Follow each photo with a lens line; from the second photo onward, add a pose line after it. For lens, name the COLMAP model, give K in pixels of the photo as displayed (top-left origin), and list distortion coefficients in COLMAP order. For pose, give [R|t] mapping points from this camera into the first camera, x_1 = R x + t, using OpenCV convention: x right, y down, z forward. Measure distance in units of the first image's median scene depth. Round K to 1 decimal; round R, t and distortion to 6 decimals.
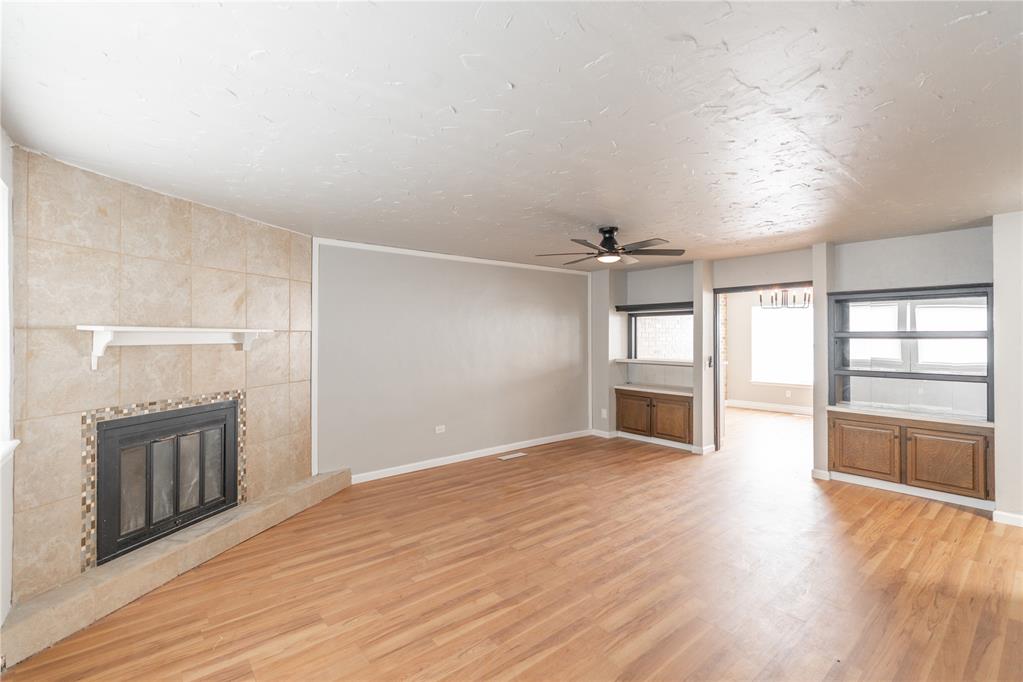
lens RADIAL K [[462.3, 0, 514.9], [0, 462.3, 339.7], [0, 0, 1]] dist [-0.006998, 0.000452]
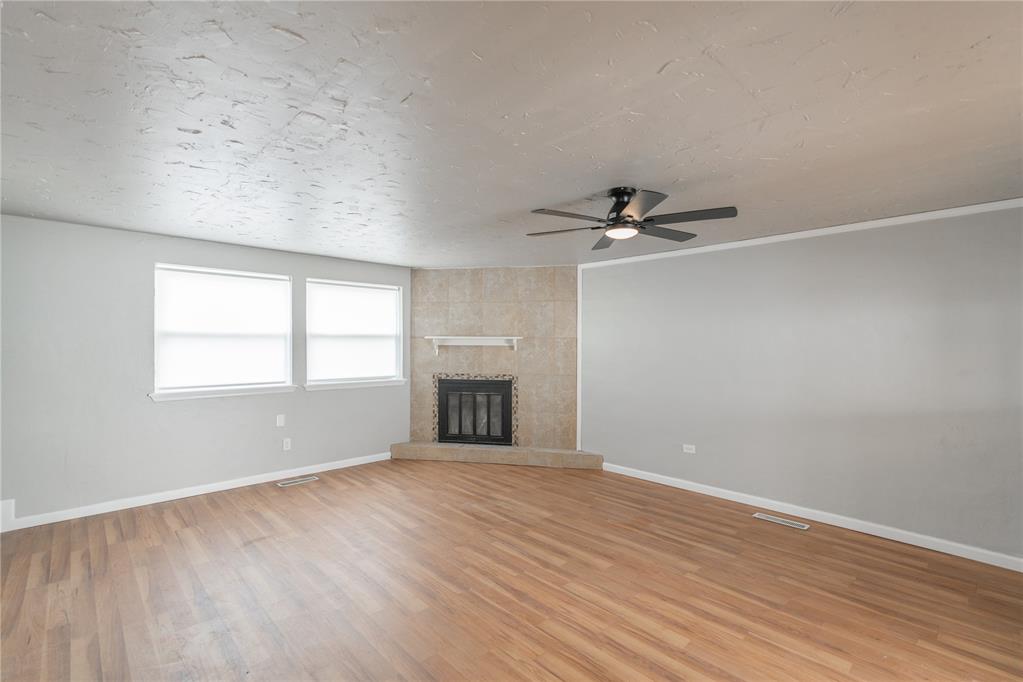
lens RADIAL K [[462.3, 0, 510.8], [0, 462.3, 346.5], [0, 0, 1]] dist [-0.006998, 0.000452]
pose [[0.061014, 0.010614, -0.998080, 1.130339], [-0.015513, 0.999833, 0.009685, -0.005791], [0.998016, 0.014892, 0.061168, 0.989812]]
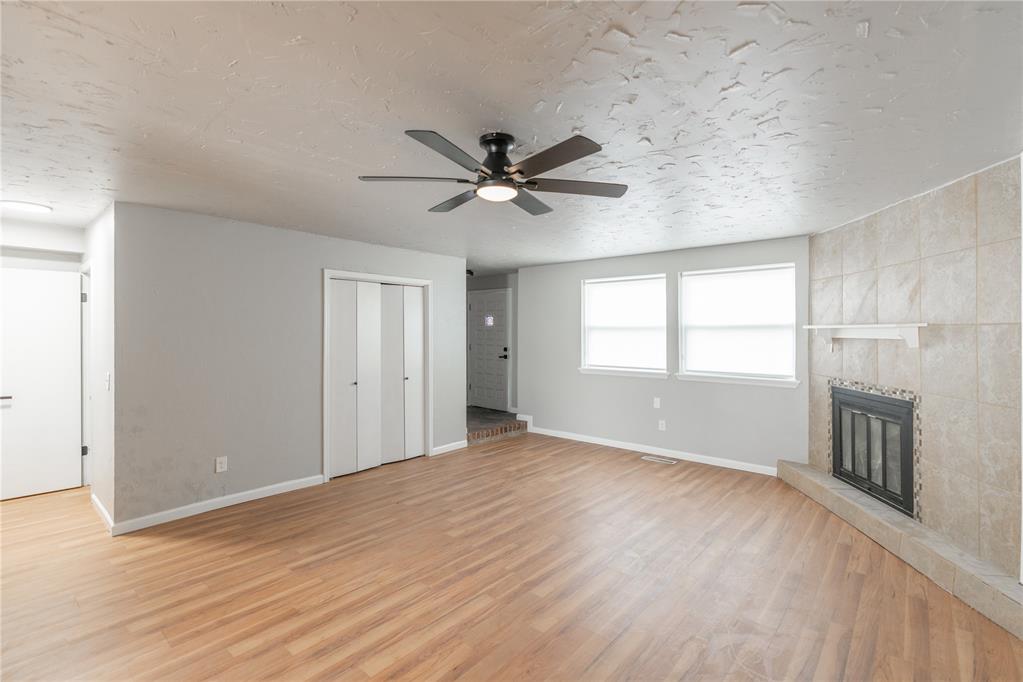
lens RADIAL K [[462.3, 0, 521.0], [0, 462.3, 338.6], [0, 0, 1]] dist [-0.006998, 0.000452]
pose [[-0.987168, 0.003246, -0.159651, 0.335212], [-0.000823, 0.999677, 0.025414, -0.018066], [0.159682, 0.025219, -0.986846, 1.953078]]
